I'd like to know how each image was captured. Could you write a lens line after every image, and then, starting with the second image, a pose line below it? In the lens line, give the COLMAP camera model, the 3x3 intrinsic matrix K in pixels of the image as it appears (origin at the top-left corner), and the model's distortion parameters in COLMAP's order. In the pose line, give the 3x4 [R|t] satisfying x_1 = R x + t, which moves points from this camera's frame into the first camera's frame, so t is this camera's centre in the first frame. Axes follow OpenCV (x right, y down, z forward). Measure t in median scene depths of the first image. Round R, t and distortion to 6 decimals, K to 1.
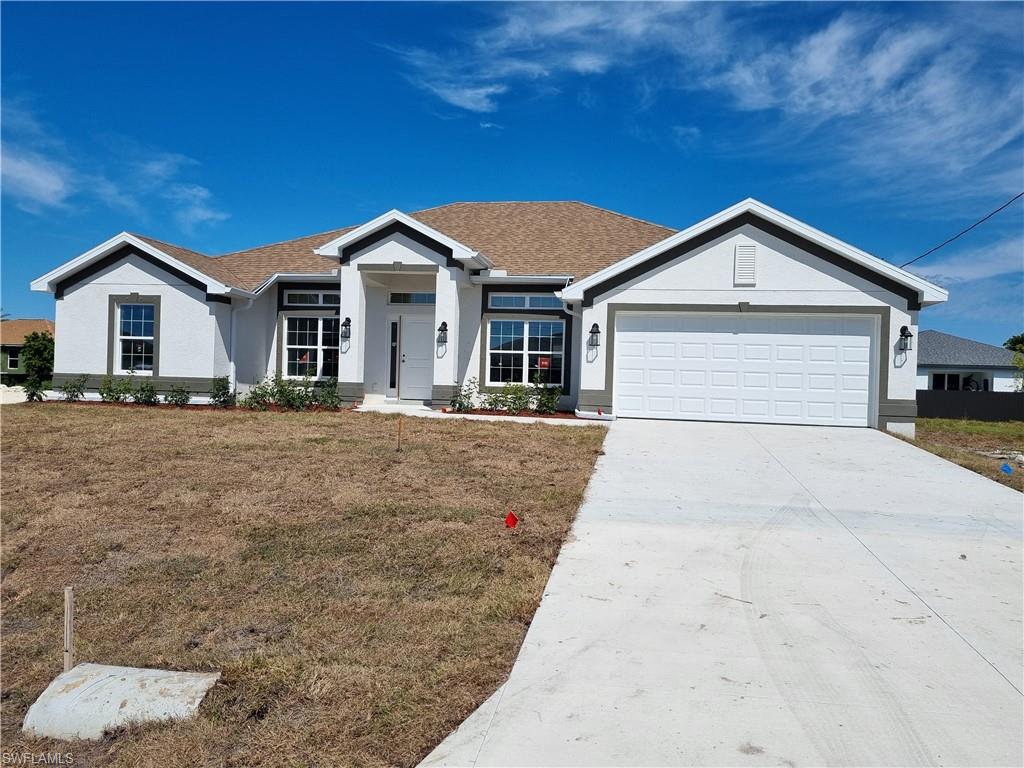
lens RADIAL K [[786.3, 0, 487.6], [0, 786.3, 385.7], [0, 0, 1]] dist [0.042417, -0.036420]
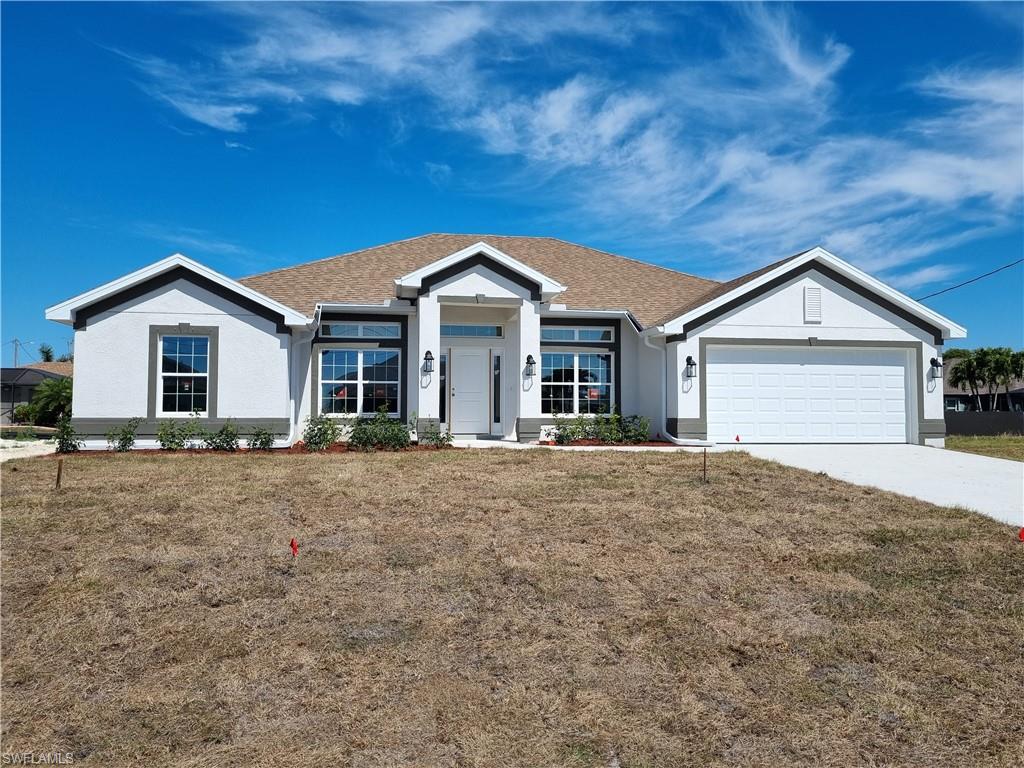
lens RADIAL K [[786.3, 0, 487.6], [0, 786.3, 385.7], [0, 0, 1]] dist [0.042417, -0.036420]
pose [[0.943462, -0.016547, 0.331067, -0.126533], [0.028175, 0.999142, -0.030353, -0.003784], [-0.330280, 0.037965, 0.943119, 0.021354]]
